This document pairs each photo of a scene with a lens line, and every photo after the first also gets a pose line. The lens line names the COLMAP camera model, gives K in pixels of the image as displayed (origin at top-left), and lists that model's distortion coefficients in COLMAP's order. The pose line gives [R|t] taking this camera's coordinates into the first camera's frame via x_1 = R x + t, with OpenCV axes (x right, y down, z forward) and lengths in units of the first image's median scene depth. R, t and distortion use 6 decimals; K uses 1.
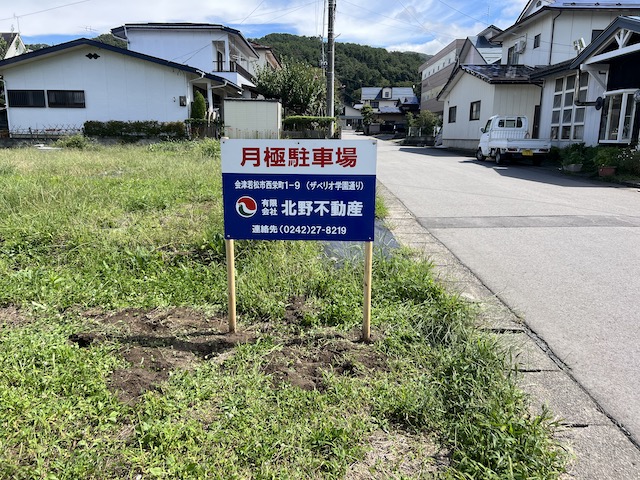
lens RADIAL K [[495.4, 0, 316.0], [0, 495.4, 242.1], [0, 0, 1]] dist [0.015038, 0.006127]
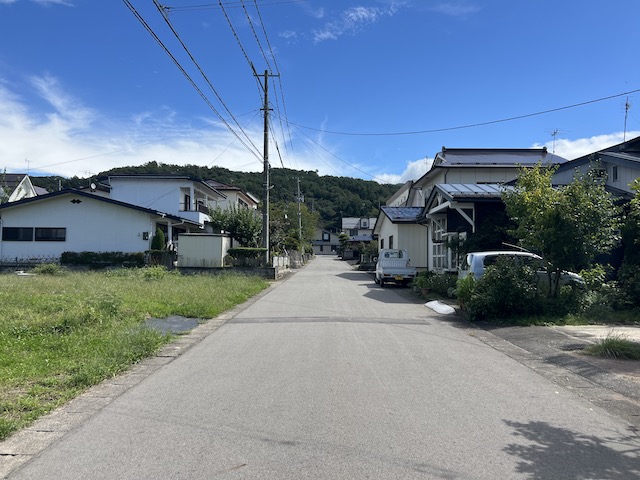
lens RADIAL K [[495.4, 0, 324.2], [0, 495.4, 241.8], [0, 0, 1]] dist [0.015038, 0.006127]
pose [[0.999938, 0.001921, 0.010983, 0.159471], [0.000826, 0.969583, -0.244760, 0.031736], [-0.011119, 0.244754, 0.969521, -0.192497]]
